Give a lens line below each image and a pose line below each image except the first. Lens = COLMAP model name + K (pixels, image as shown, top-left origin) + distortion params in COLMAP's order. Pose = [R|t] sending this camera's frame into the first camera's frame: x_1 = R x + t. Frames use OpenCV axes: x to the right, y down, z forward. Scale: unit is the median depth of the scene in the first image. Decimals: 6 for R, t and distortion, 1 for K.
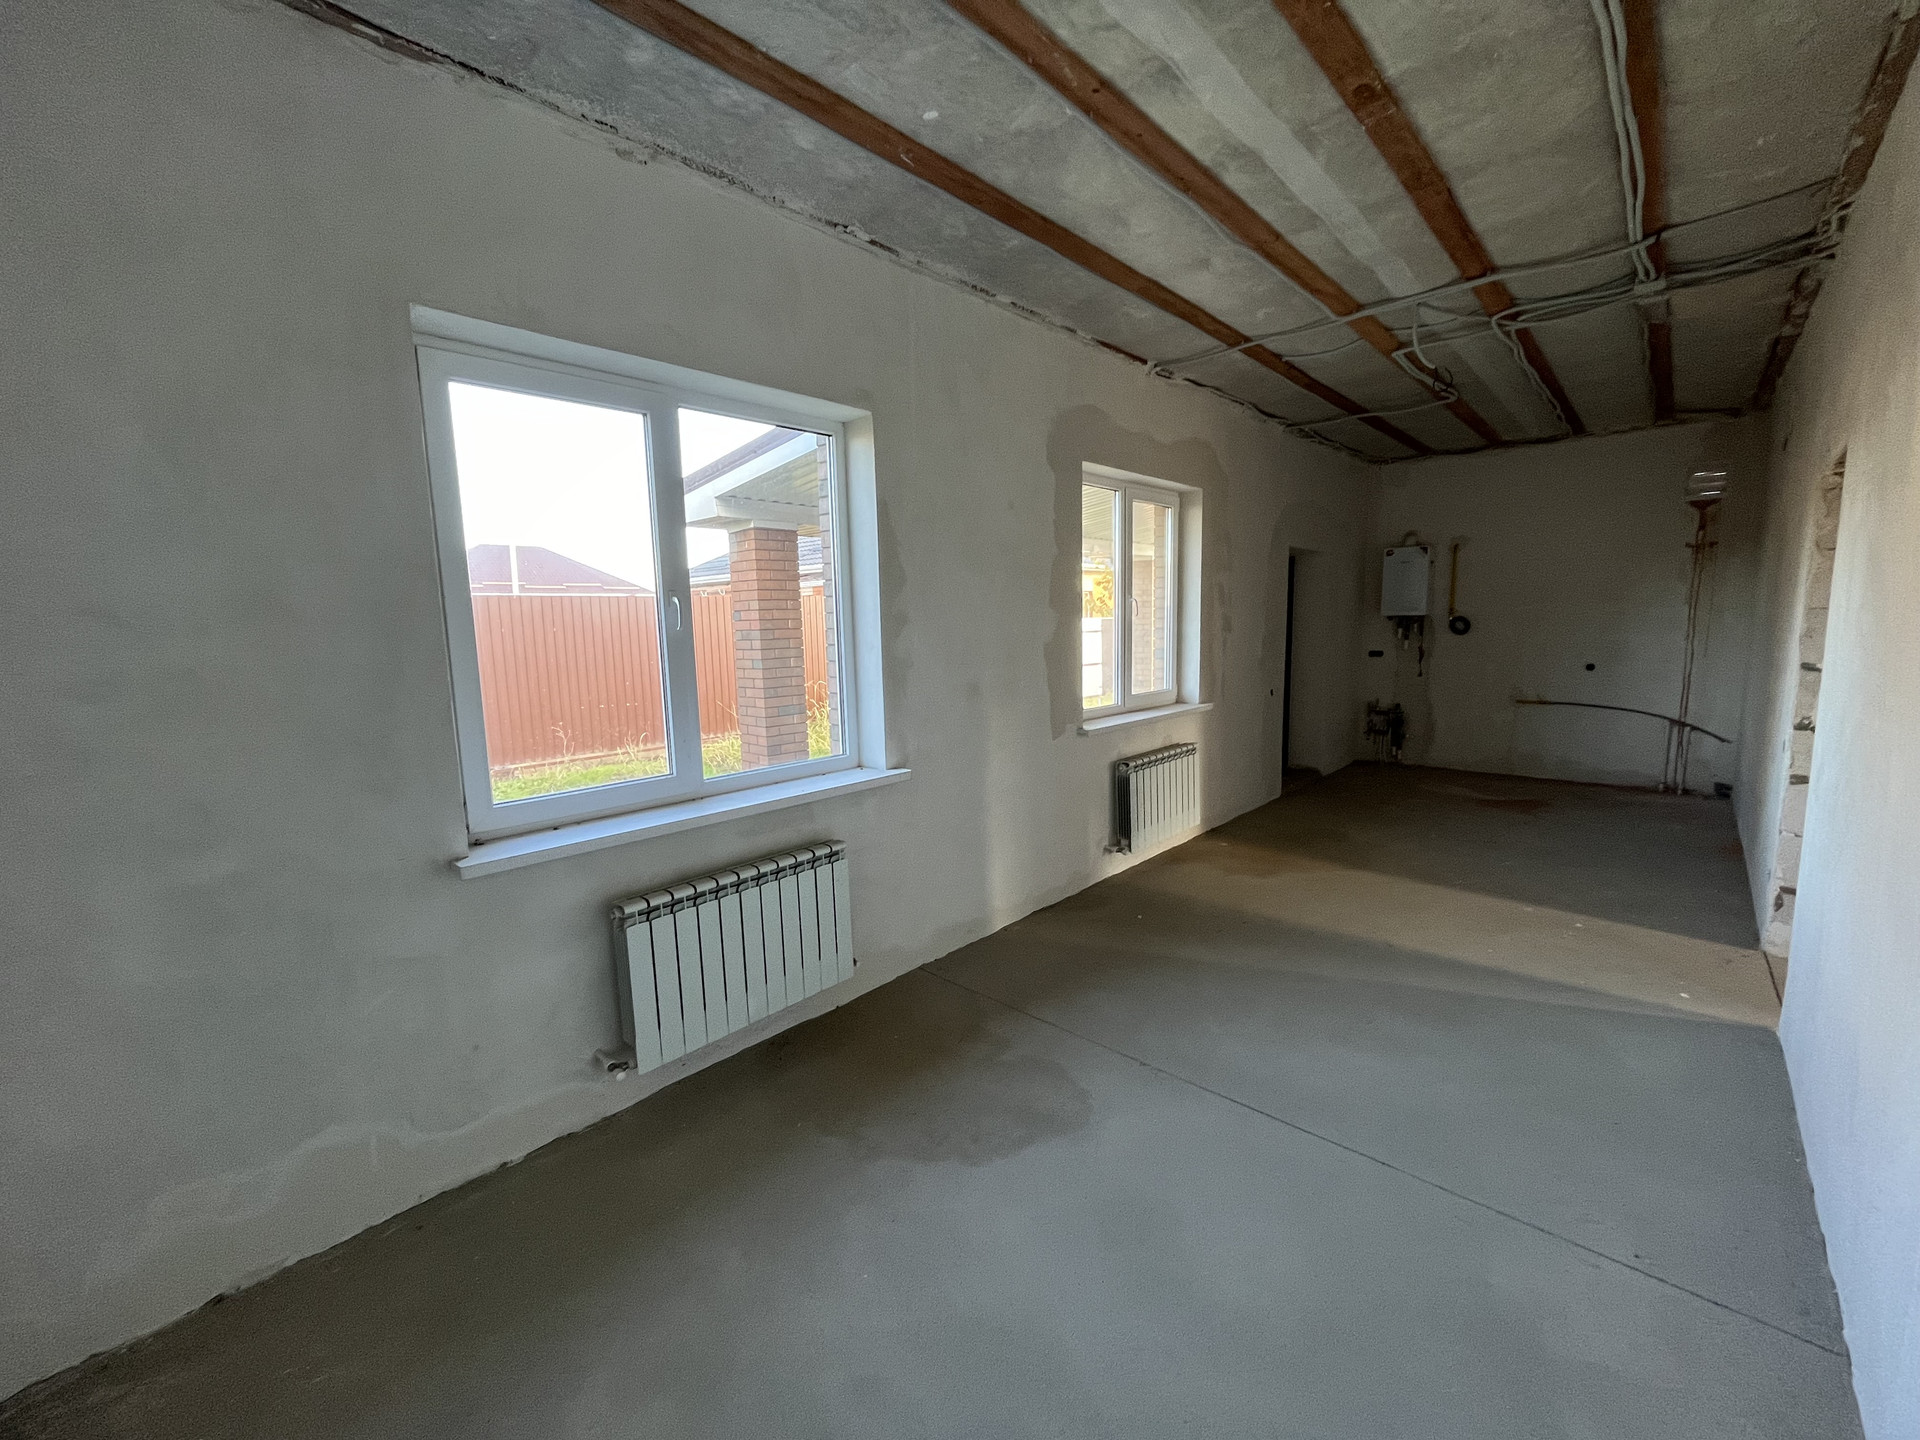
lens RADIAL K [[776.6, 0, 957.9], [0, 776.6, 723.3], [0, 0, 1]] dist [-0.003018, 0.000614]
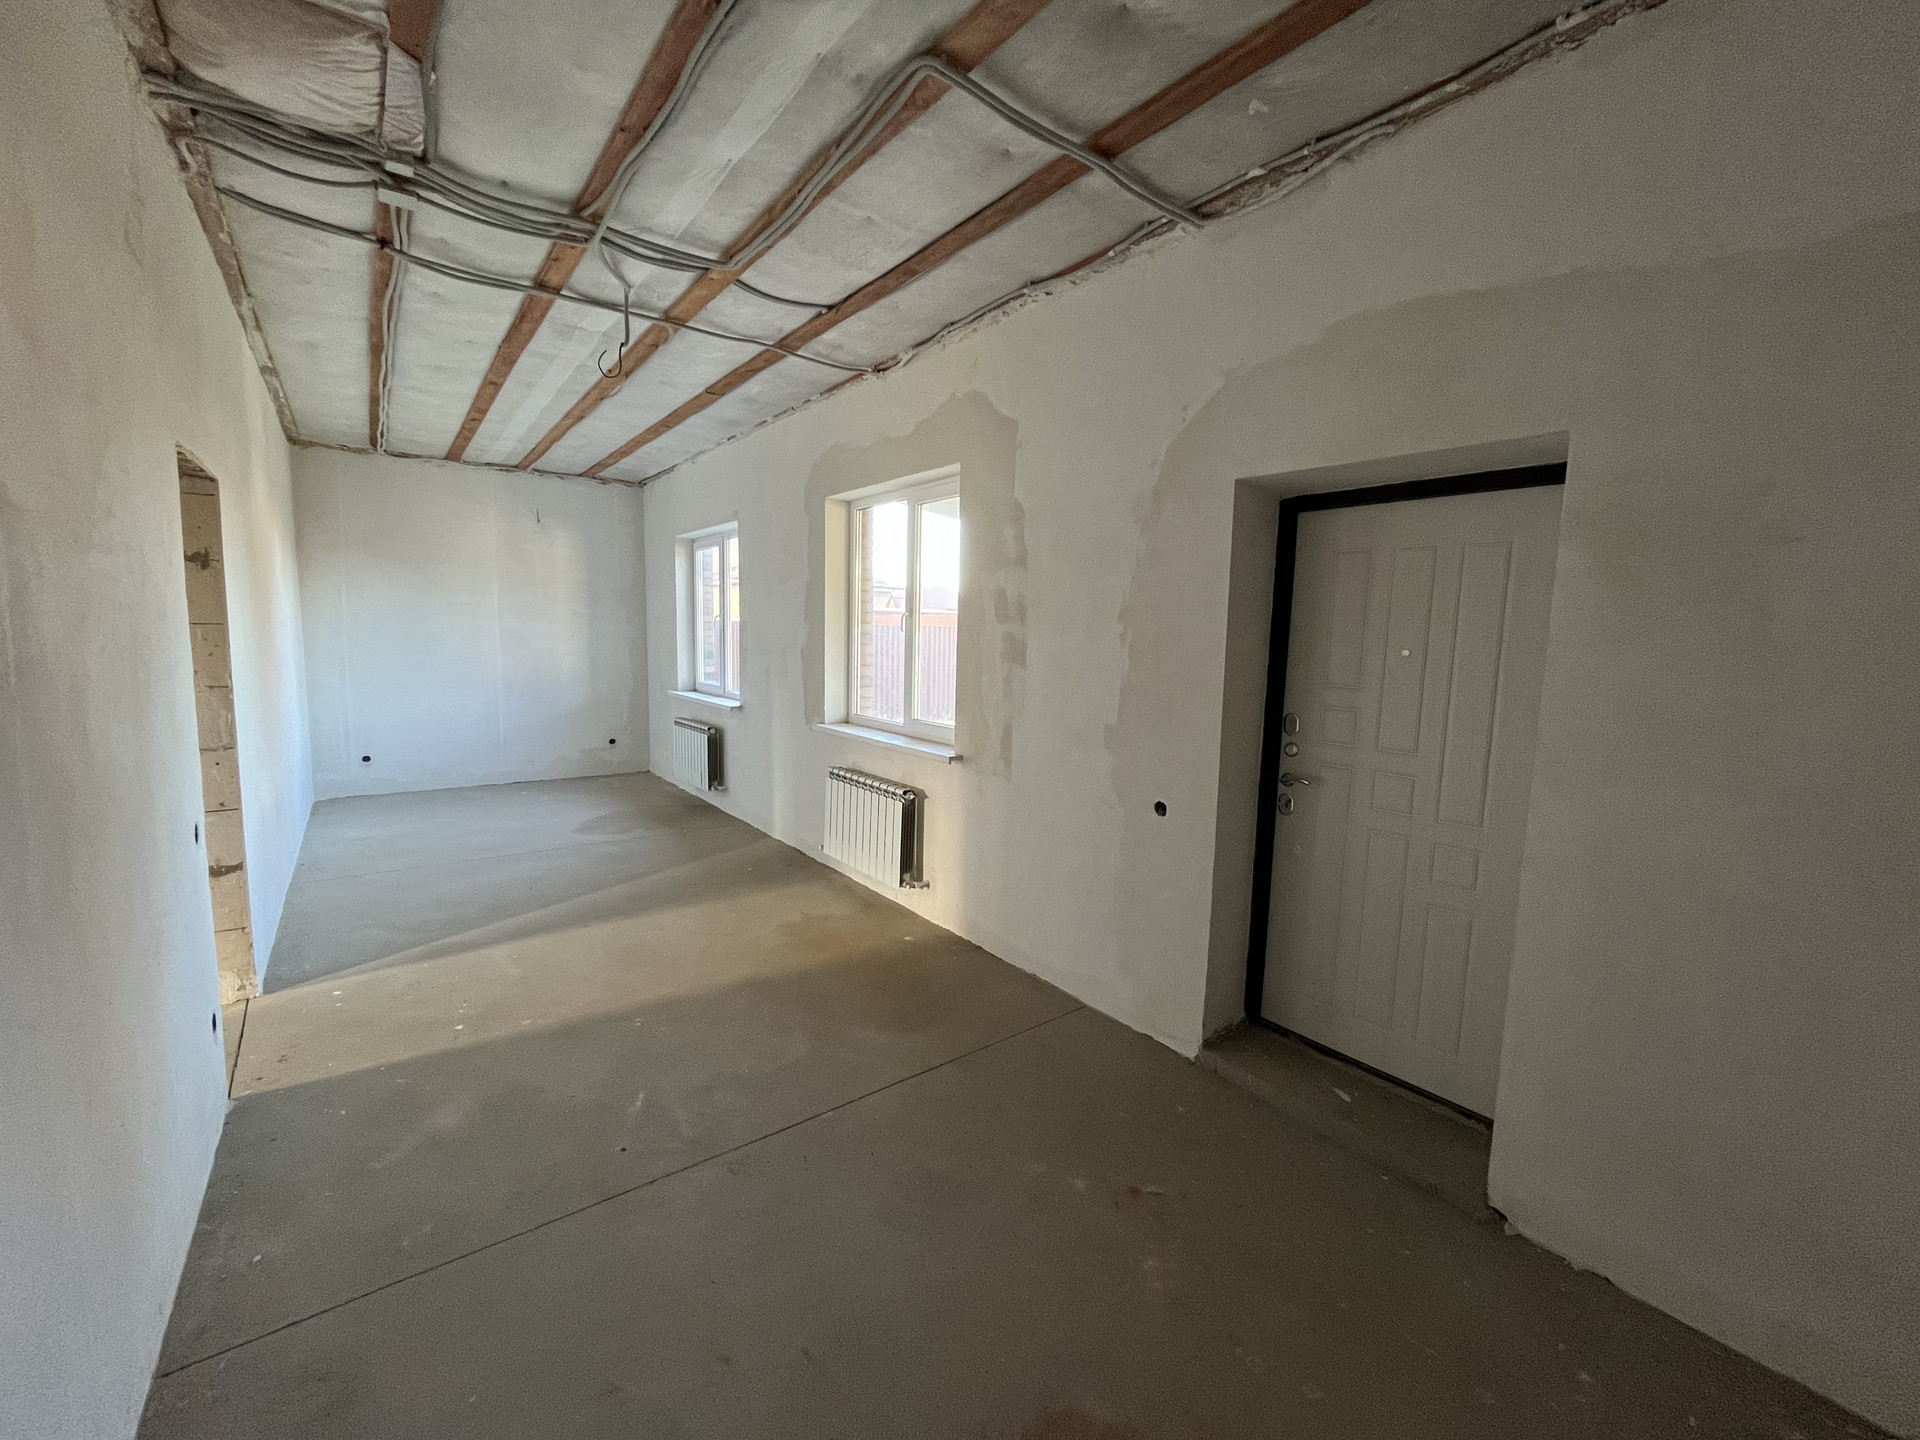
lens RADIAL K [[776.6, 0, 956.8], [0, 776.6, 715.4], [0, 0, 1]] dist [-0.003018, 0.000614]
pose [[-0.172609, 0.129863, -0.976392, 1.291629], [-0.150904, 0.976082, 0.156499, -0.222553], [0.973362, 0.174355, -0.148884, 1.391195]]
